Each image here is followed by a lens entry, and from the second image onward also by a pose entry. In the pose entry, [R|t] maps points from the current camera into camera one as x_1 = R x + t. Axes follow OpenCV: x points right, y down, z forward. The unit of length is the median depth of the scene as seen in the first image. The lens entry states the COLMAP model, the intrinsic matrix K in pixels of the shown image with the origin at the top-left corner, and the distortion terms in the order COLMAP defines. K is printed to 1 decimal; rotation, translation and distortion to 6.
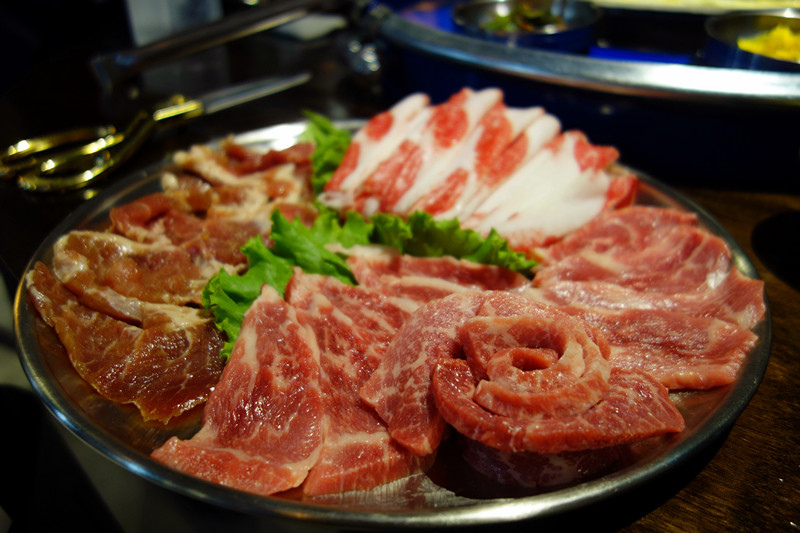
lens RADIAL K [[671.2, 0, 400.0], [0, 671.2, 266.5], [0, 0, 1]] dist [0.005616, 0.000148]
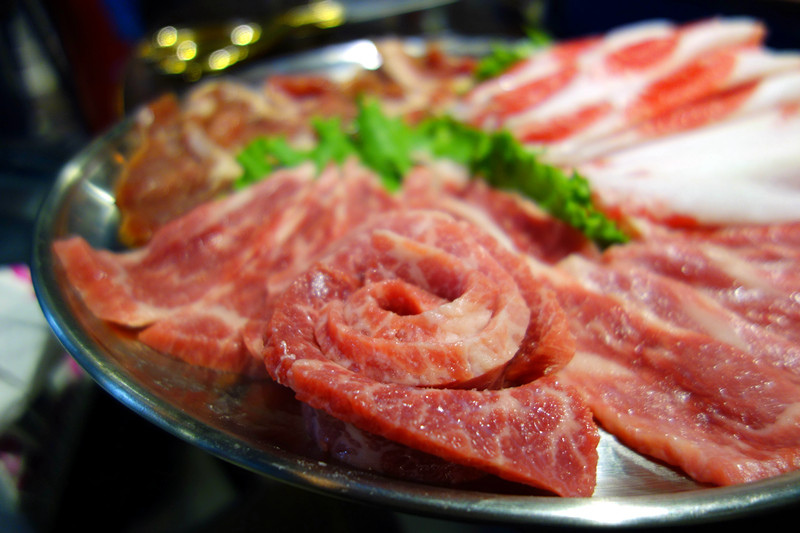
lens RADIAL K [[657.0, 0, 400.0], [0, 657.0, 266.5], [0, 0, 1]] dist [0.001636, -0.000484]
pose [[0.768365, 0.321083, -0.553644, 0.575948], [-0.307387, 0.943886, 0.120800, 0.019098], [0.561363, 0.077364, 0.823945, 0.409917]]
